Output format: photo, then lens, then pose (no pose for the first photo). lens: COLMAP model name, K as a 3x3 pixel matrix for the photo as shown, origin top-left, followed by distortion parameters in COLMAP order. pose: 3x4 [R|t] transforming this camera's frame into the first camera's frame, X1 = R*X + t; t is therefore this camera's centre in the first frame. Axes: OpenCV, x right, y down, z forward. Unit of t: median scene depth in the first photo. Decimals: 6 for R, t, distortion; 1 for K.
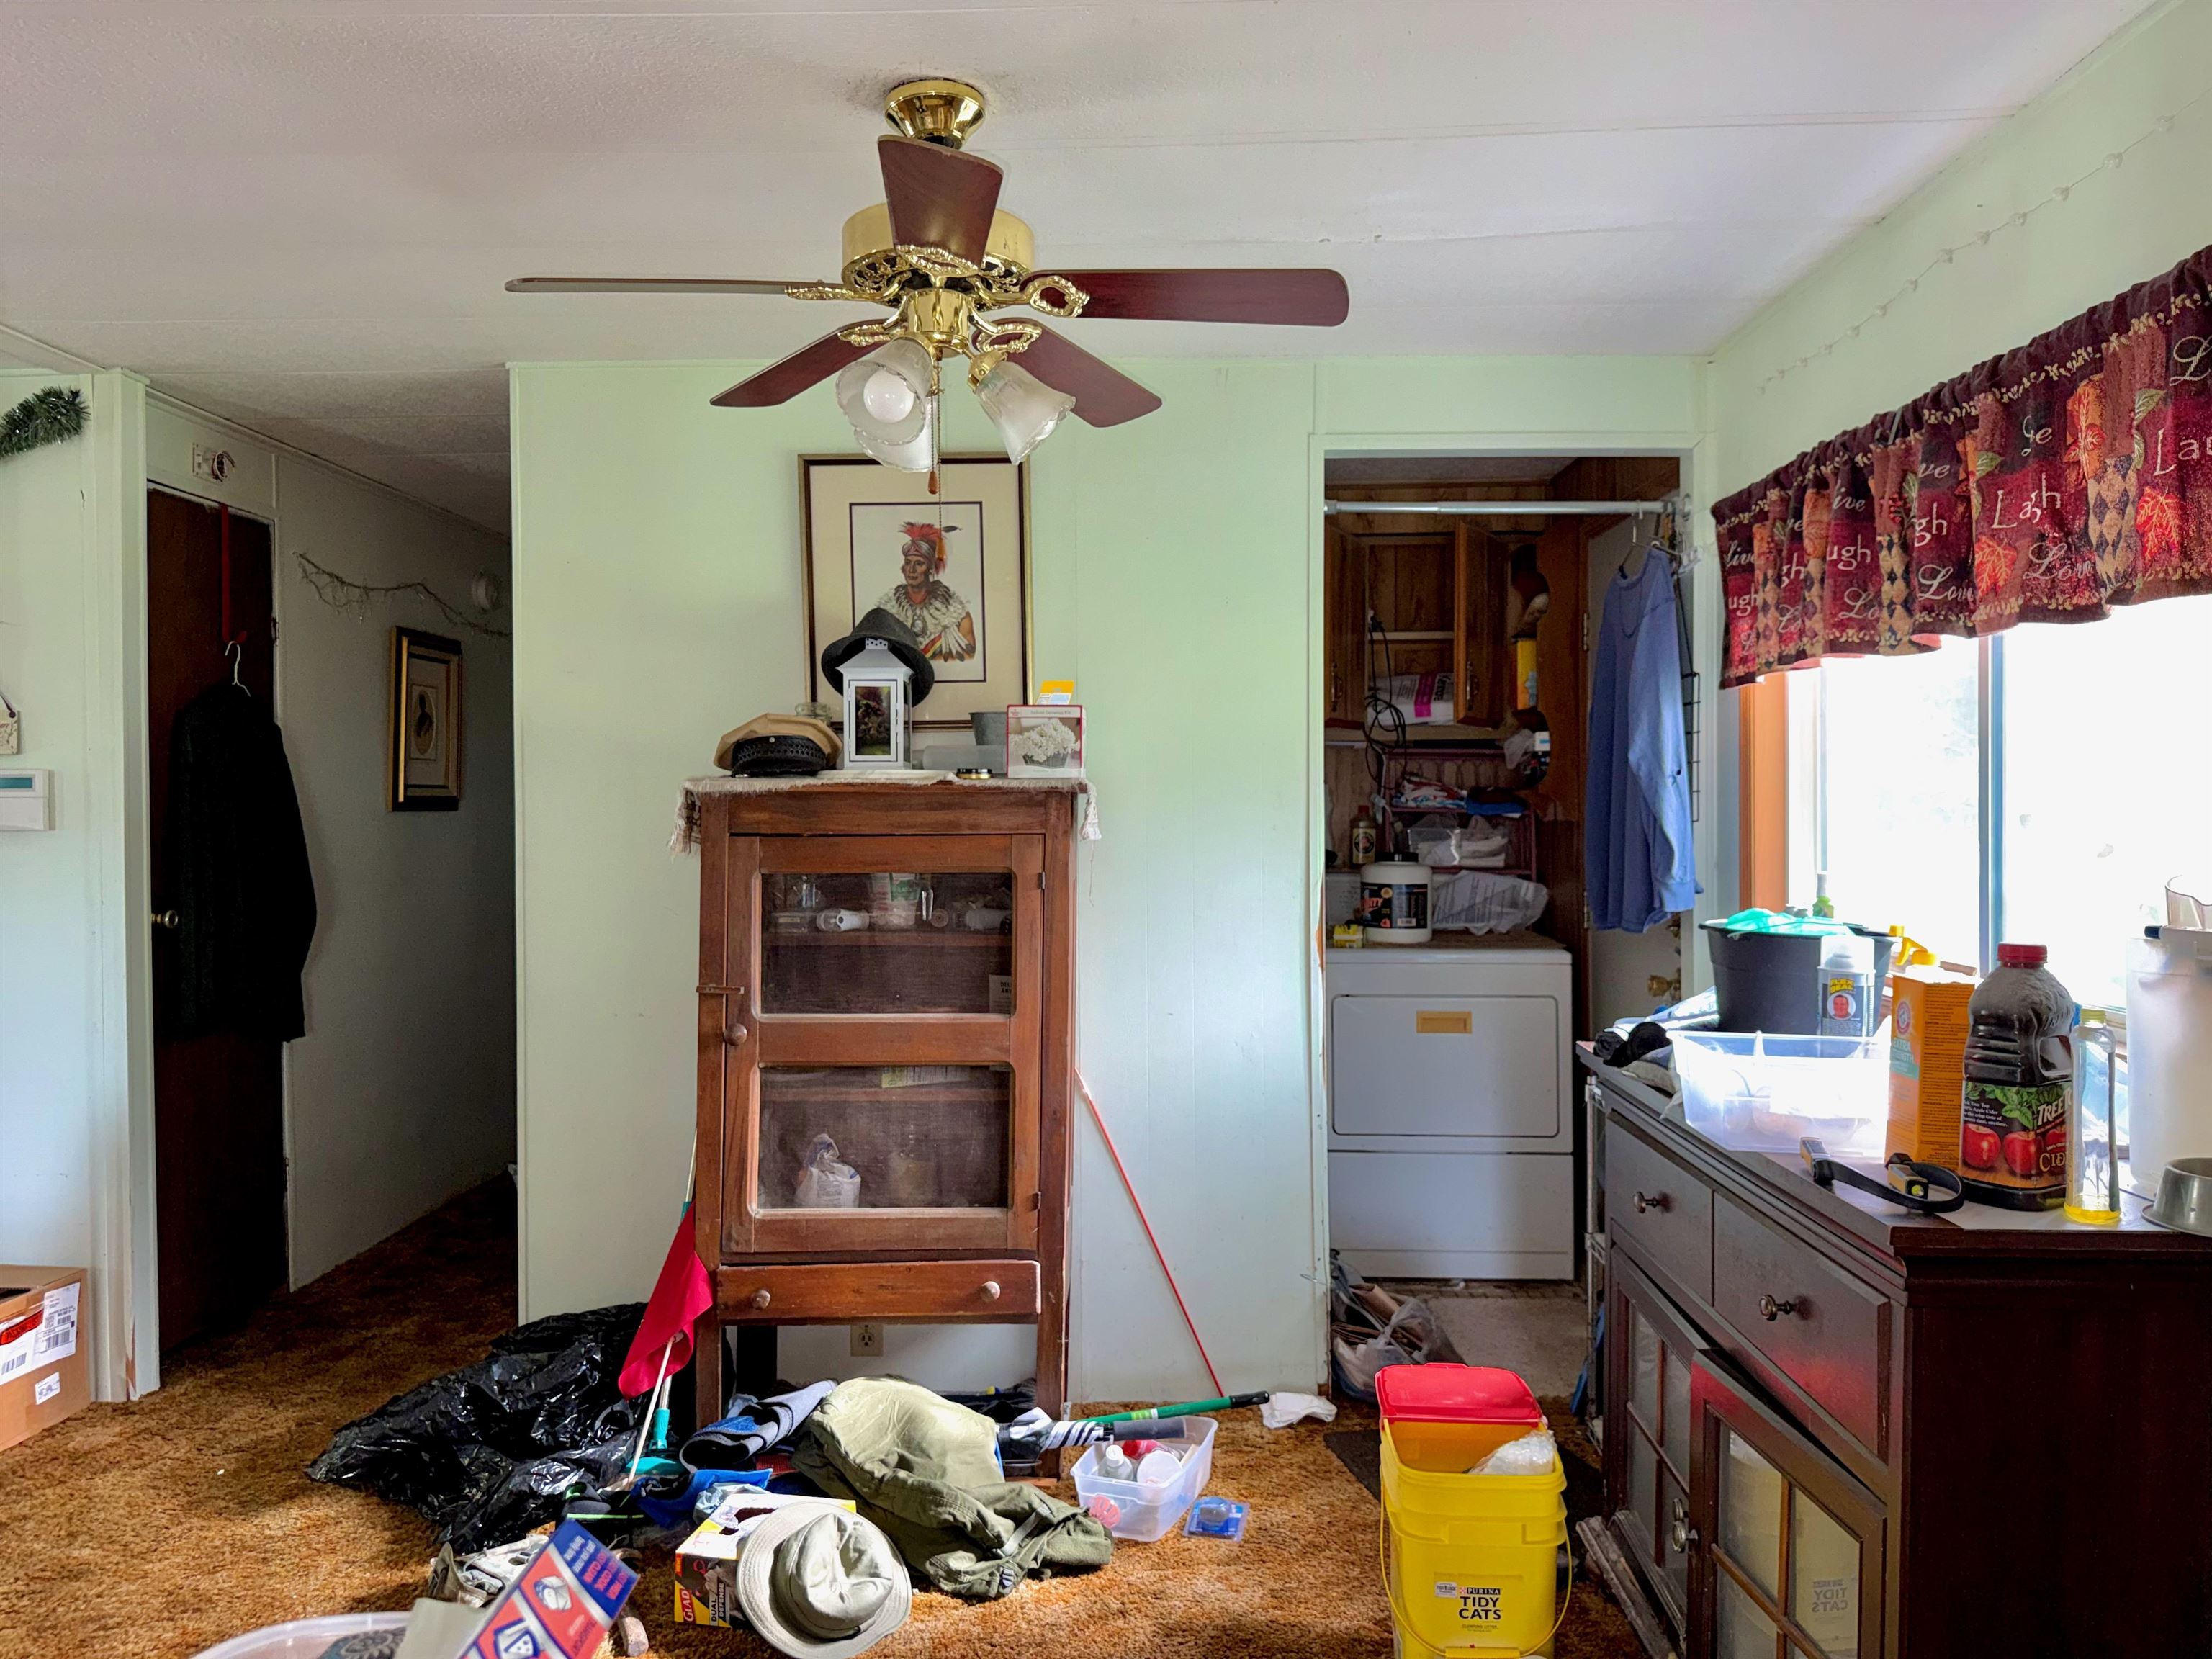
lens RADIAL K [[1571.5, 0, 1110.5], [0, 1571.5, 823.0], [0, 0, 1]] dist [0.045062, -0.054447]
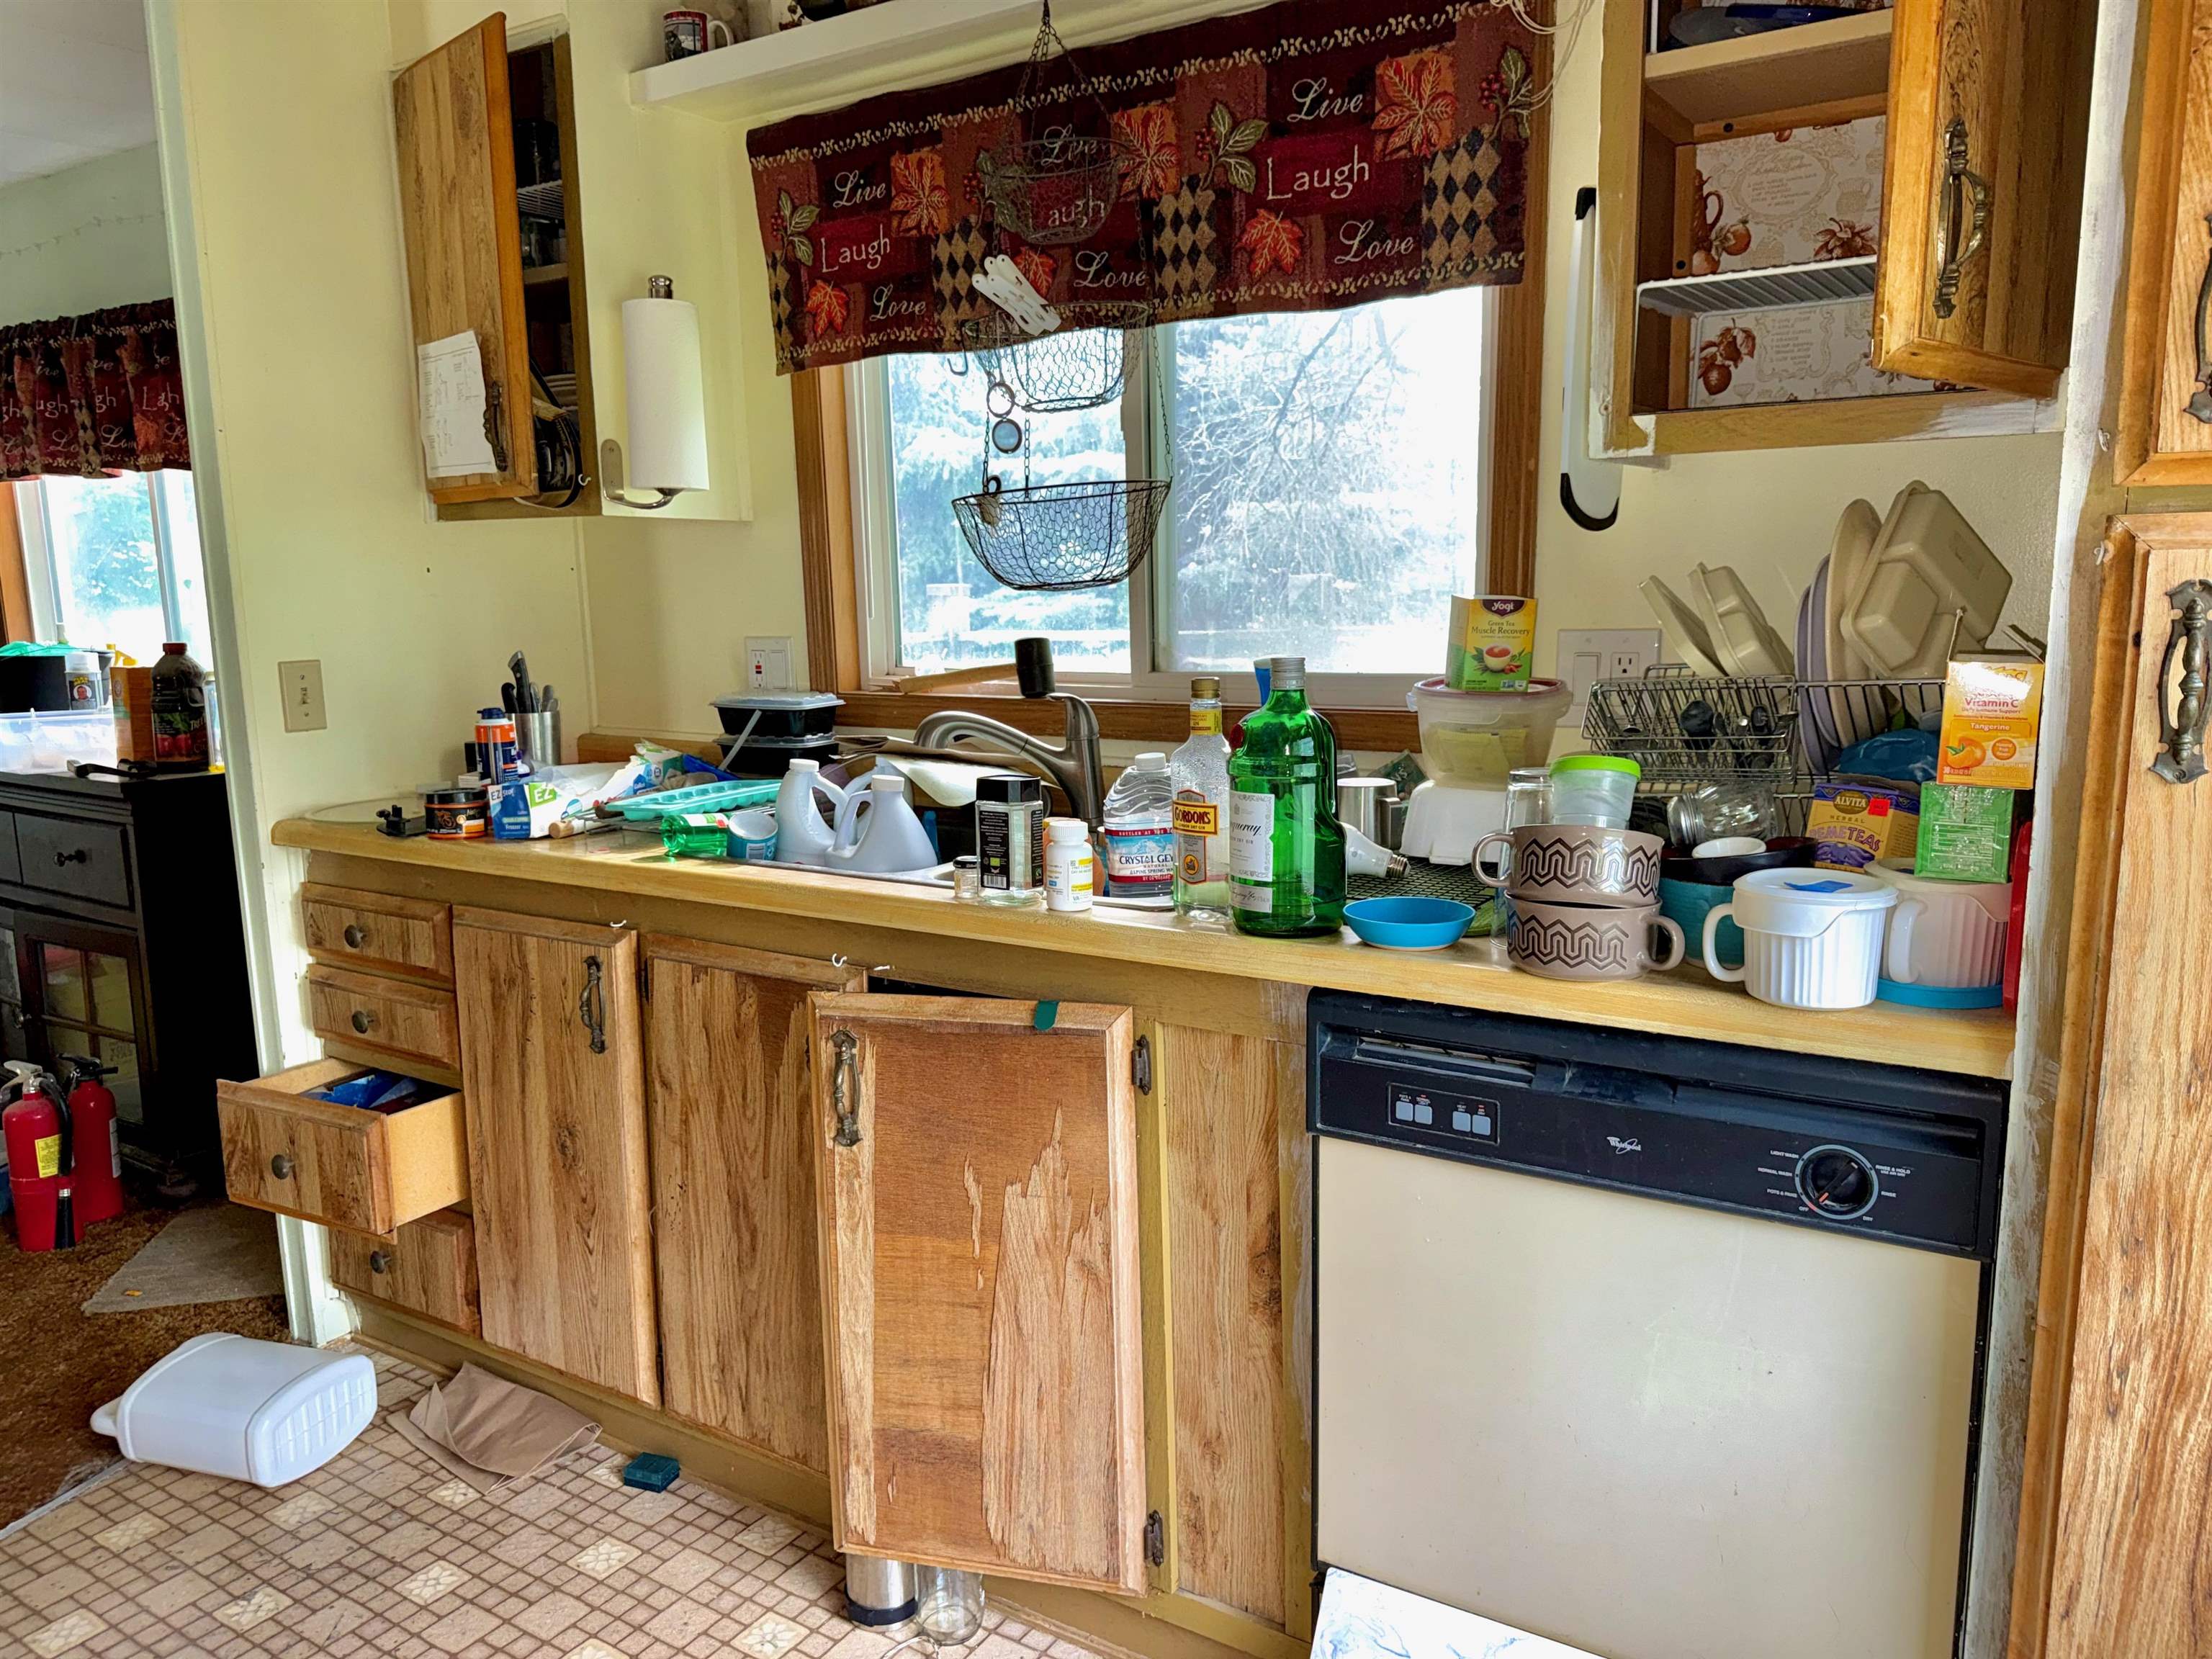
lens RADIAL K [[1559.6, 0, 1114.3], [0, 1559.6, 845.5], [0, 0, 1]] dist [0.057936, -0.064564]
pose [[0.529944, -0.146640, 0.835258, -0.277122], [0.020498, 0.986863, 0.160251, 0.019212], [-0.847785, -0.067803, 0.525988, -0.595675]]
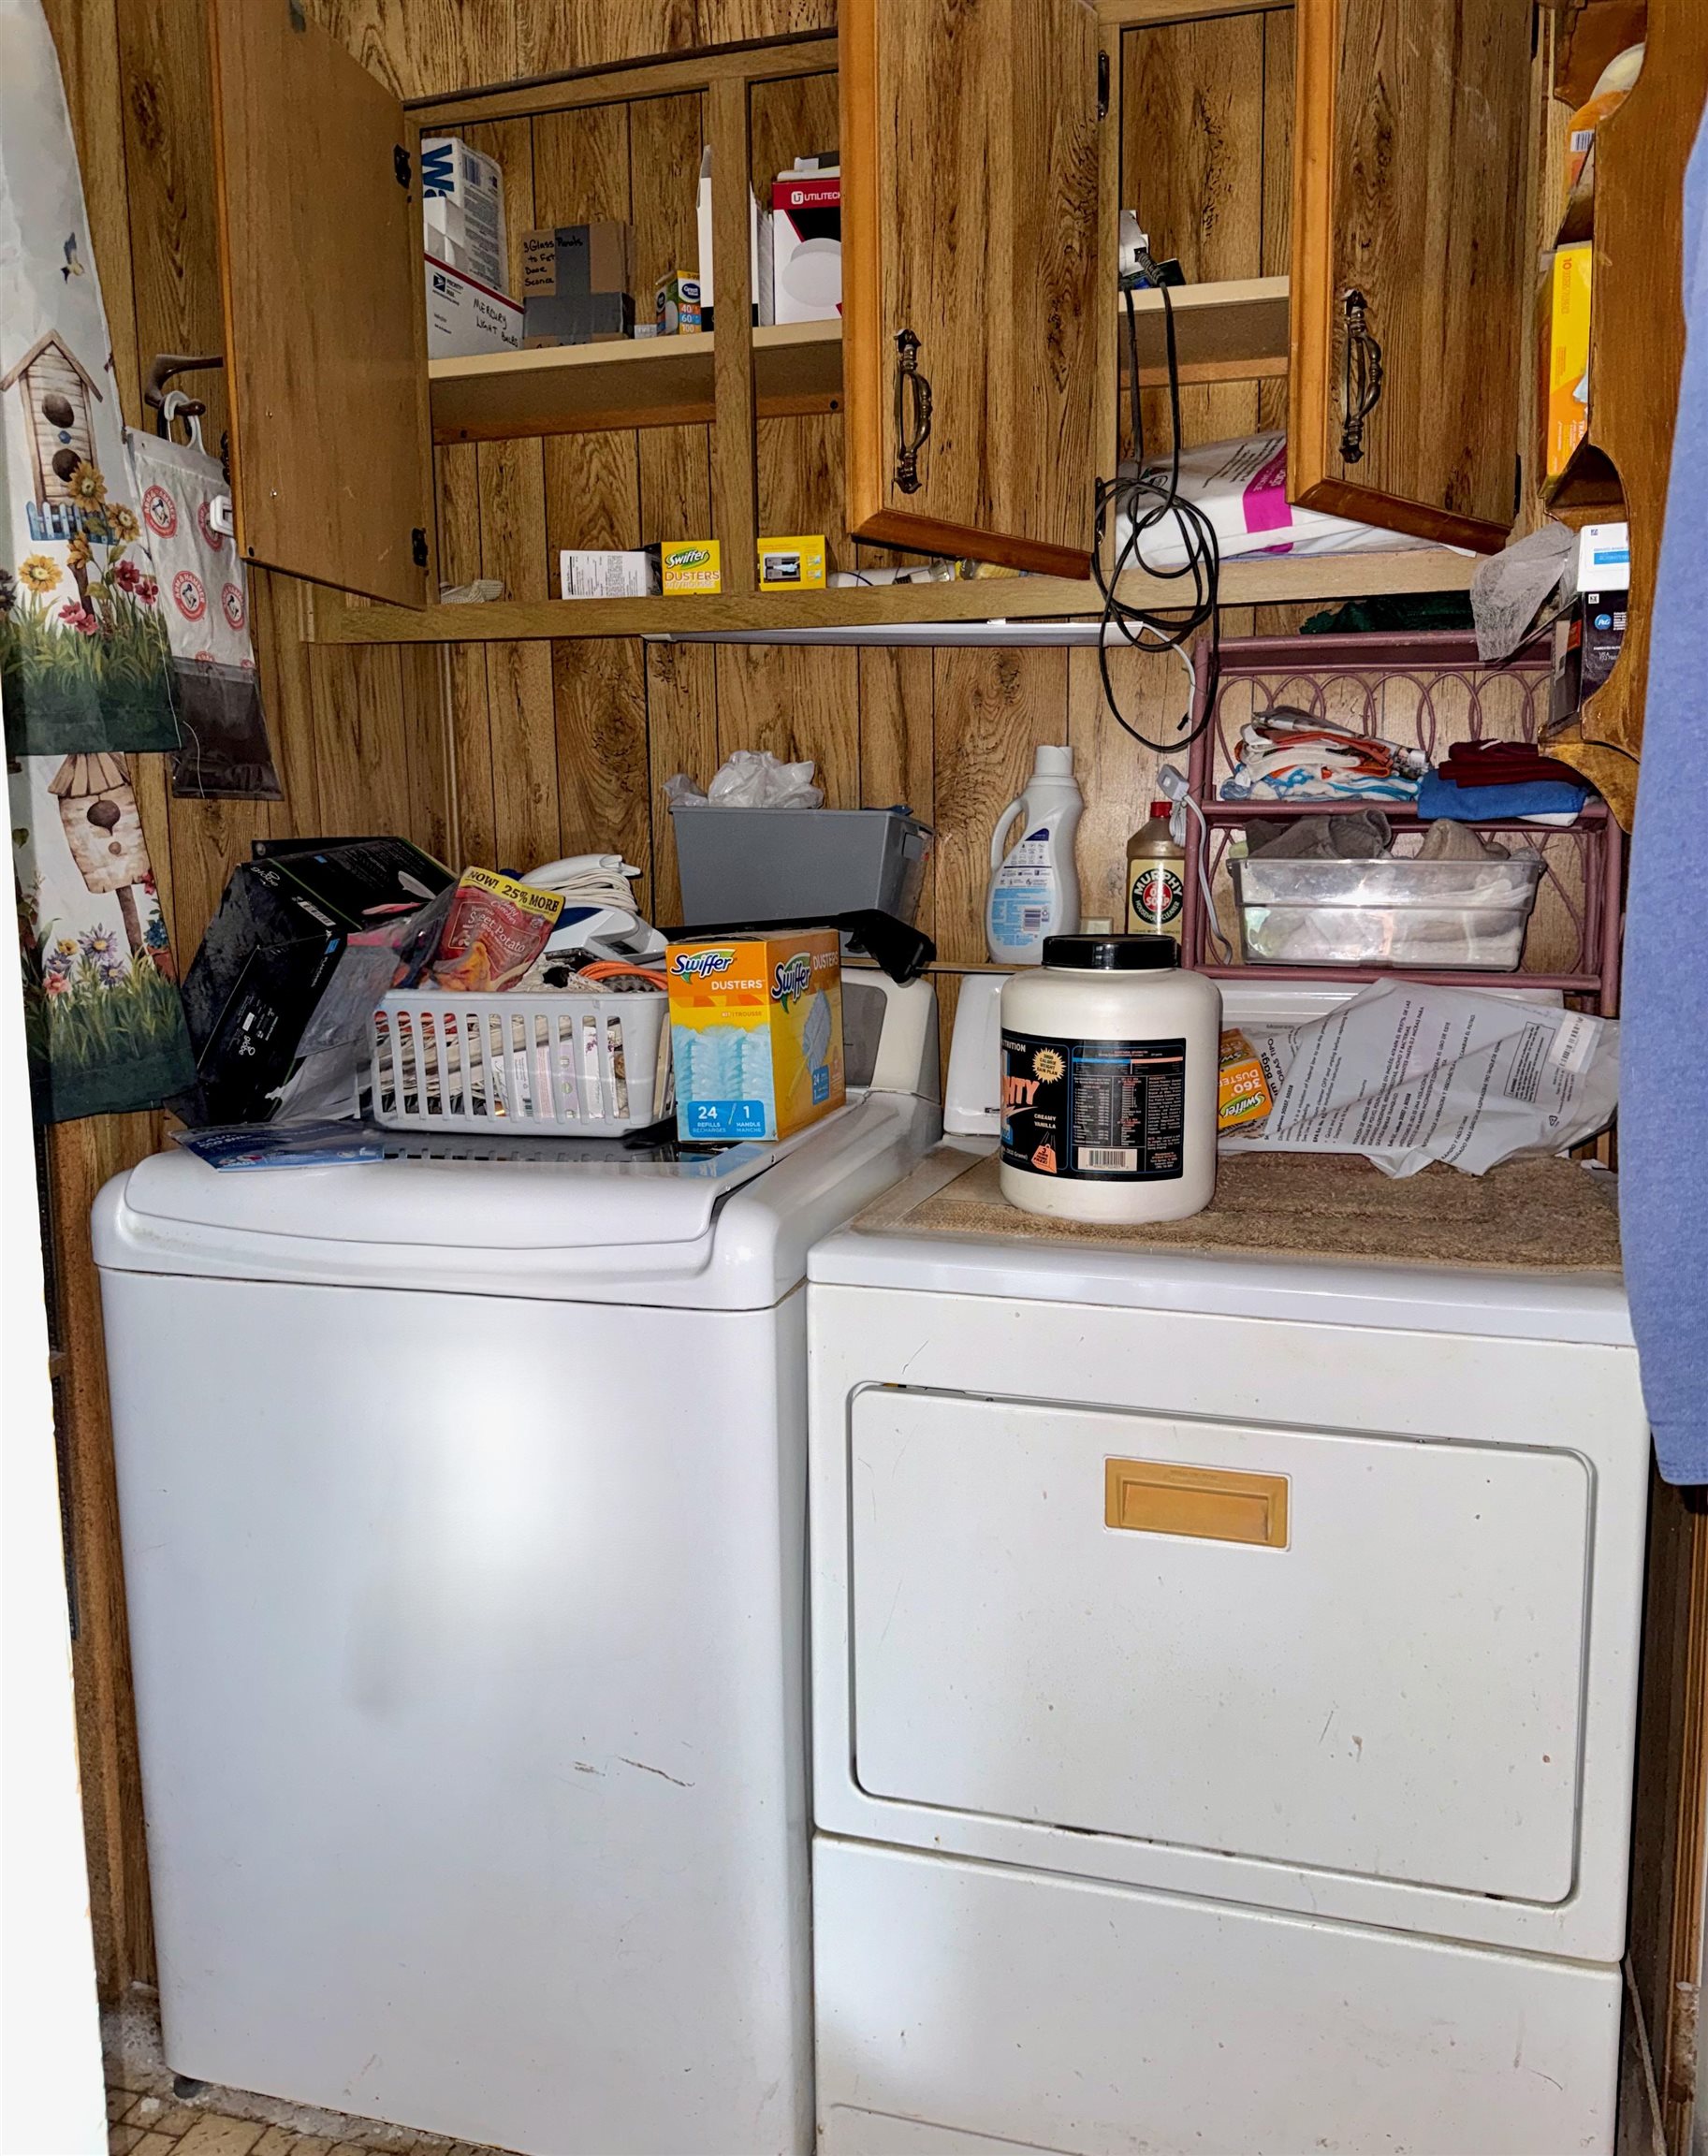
lens RADIAL K [[1702.6, 0, 858.2], [0, 1702.6, 1036.5], [0, 0, 1]] dist [-0.005276, -0.003940]
pose [[0.969561, 0.021476, -0.243907, 0.308459], [0.005378, 0.994038, 0.108904, 0.001883], [0.244791, -0.106900, 0.963665, 0.922312]]
